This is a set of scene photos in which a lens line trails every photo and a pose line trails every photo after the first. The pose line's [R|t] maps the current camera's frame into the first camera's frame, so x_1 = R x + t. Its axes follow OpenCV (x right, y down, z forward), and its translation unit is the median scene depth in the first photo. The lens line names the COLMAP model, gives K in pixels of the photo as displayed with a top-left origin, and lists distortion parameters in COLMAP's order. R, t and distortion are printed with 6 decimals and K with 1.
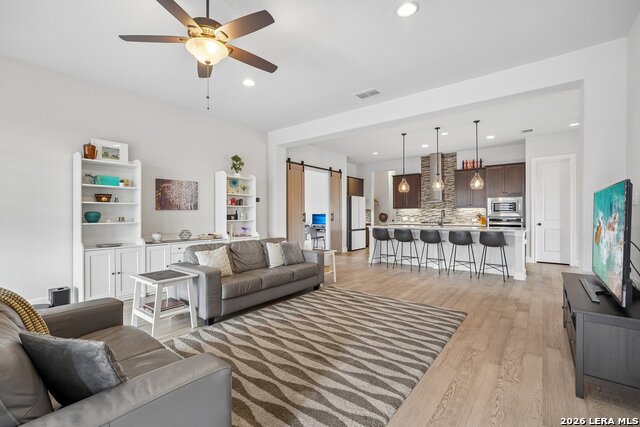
lens RADIAL K [[284.2, 0, 317.5], [0, 284.2, 213.6], [0, 0, 1]] dist [-0.000750, 0.000304]
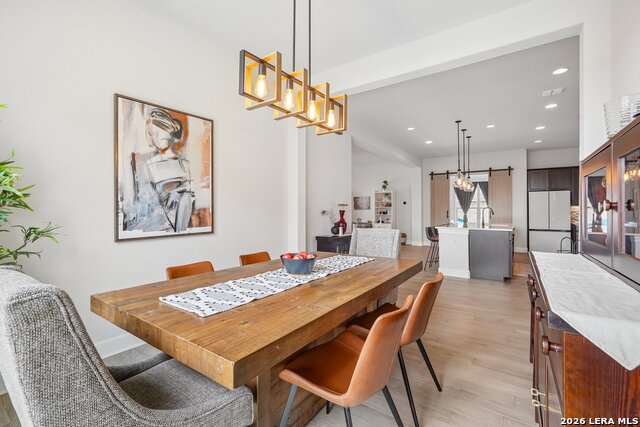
lens RADIAL K [[284.2, 0, 317.5], [0, 284.2, 213.6], [0, 0, 1]] dist [-0.000750, 0.000304]
pose [[0.060662, 0.007306, -0.998132, 1.314047], [-0.002561, 0.999971, 0.007164, 0.002964], [0.998155, 0.002121, 0.060679, 0.360523]]
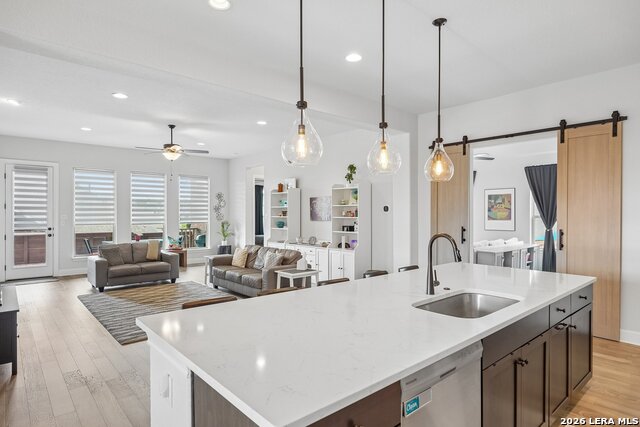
lens RADIAL K [[358.8, 0, 313.7], [0, 358.8, 214.4], [0, 0, 1]] dist [0.006292, 0.000241]
pose [[-0.174346, -0.000069, -0.984685, 0.775115], [-0.002004, 0.999998, 0.000285, -0.029807], [0.984682, 0.002022, -0.174345, 0.903236]]
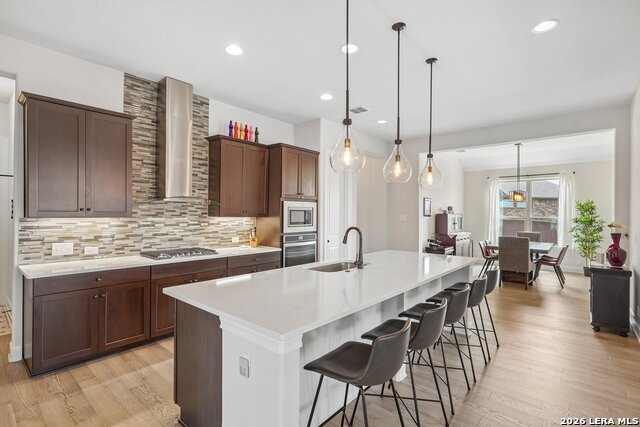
lens RADIAL K [[307.5, 0, 319.4], [0, 307.5, 212.9], [0, 0, 1]] dist [0.000607, 0.000049]
pose [[0.049872, 0.001850, 0.998754, -0.013851], [-0.011674, 0.999931, -0.001270, -0.033872], [-0.998687, -0.011596, 0.049890, 0.988153]]
